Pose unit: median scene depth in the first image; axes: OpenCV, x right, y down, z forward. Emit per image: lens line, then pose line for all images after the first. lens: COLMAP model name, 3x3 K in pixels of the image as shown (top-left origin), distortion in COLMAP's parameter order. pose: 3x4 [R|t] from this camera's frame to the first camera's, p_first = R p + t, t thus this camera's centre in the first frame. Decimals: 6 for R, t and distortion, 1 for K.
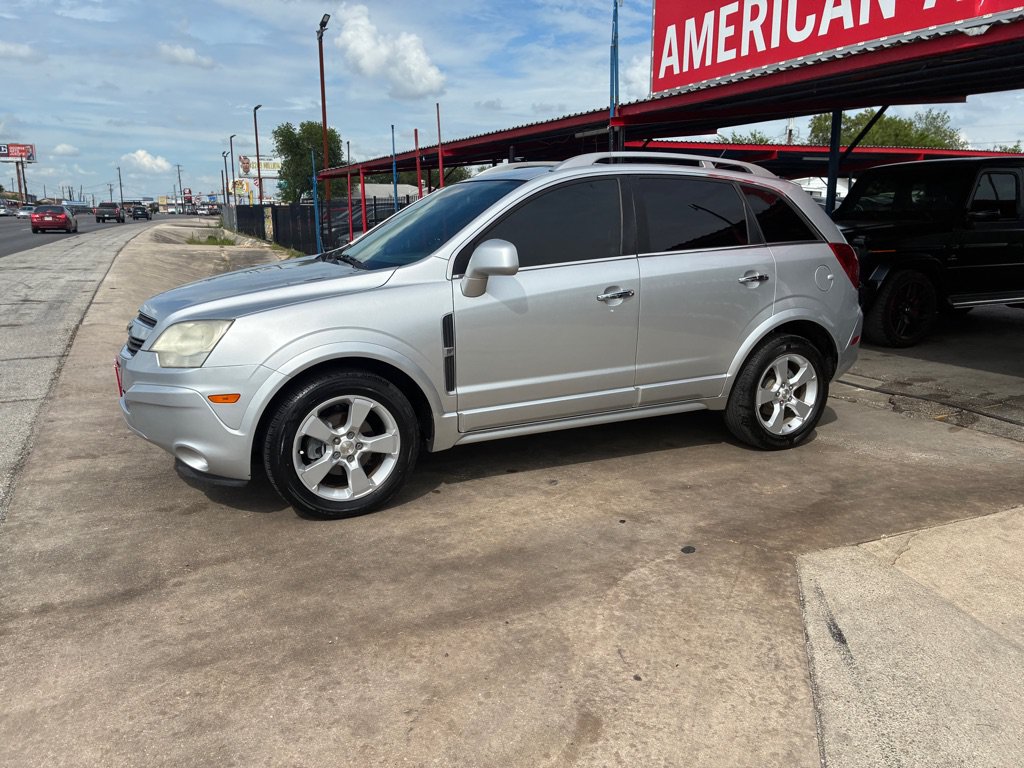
lens RADIAL K [[775.8, 0, 513.1], [0, 775.8, 375.1], [0, 0, 1]] dist [0.053187, -0.071055]
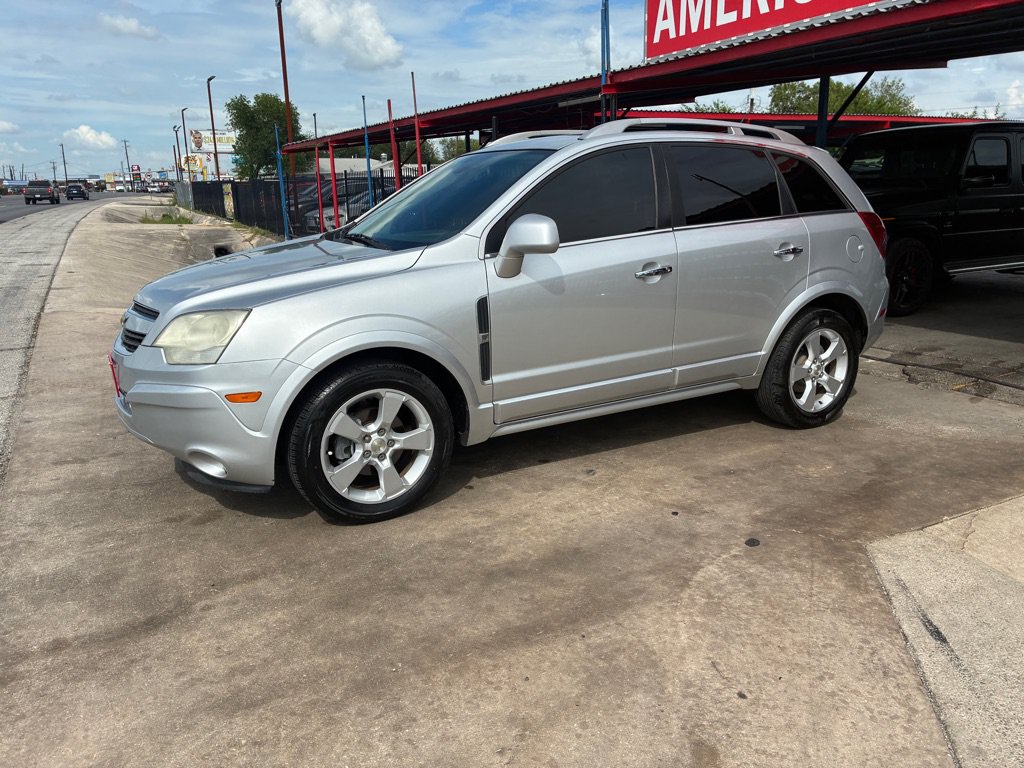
lens RADIAL K [[773.4, 0, 530.8], [0, 773.4, 377.7], [0, 0, 1]] dist [0.065400, -0.088082]
pose [[0.997549, -0.029183, 0.063599, -0.086029], [0.026865, 0.998954, 0.037005, -0.015282], [-0.064613, -0.035206, 0.997289, 0.075488]]
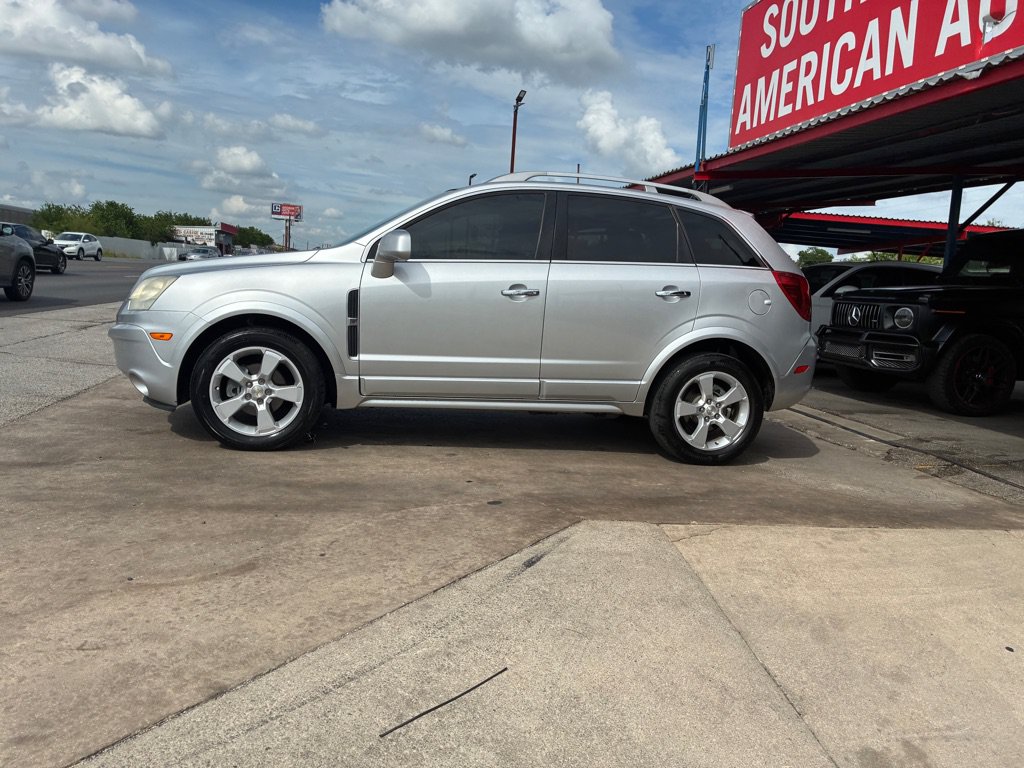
lens RADIAL K [[777.0, 0, 534.1], [0, 777.0, 380.1], [0, 0, 1]] dist [0.019703, -0.001748]
pose [[0.966341, 0.094058, -0.239455, 0.469166], [-0.114459, 0.990762, -0.072737, 0.110458], [0.230402, 0.097696, 0.968179, -0.068268]]
